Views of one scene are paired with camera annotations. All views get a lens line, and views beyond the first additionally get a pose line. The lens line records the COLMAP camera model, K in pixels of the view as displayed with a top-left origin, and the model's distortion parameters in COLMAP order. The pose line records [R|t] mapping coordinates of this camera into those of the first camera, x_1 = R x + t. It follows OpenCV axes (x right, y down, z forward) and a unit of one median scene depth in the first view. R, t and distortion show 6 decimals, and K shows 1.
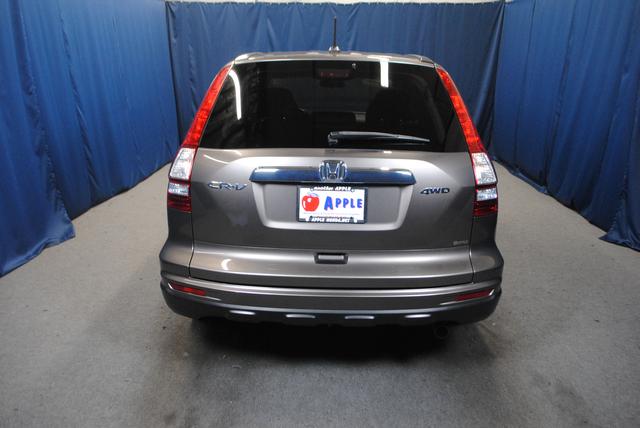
lens RADIAL K [[480.0, 0, 324.0], [0, 480.0, 214.7], [0, 0, 1]] dist [-0.071298, 0.002803]
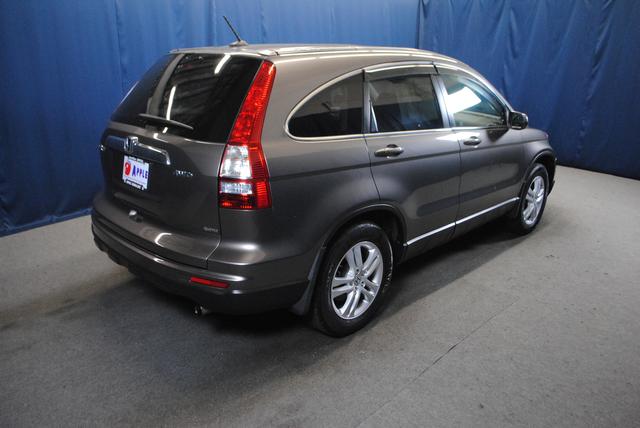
lens RADIAL K [[480.0, 0, 324.0], [0, 480.0, 214.7], [0, 0, 1]] dist [-0.071298, 0.002803]
pose [[0.755862, 0.217641, -0.617499, 0.915122], [-0.207939, 0.974103, 0.088796, -0.096616], [0.620834, 0.061285, 0.781543, 0.279891]]
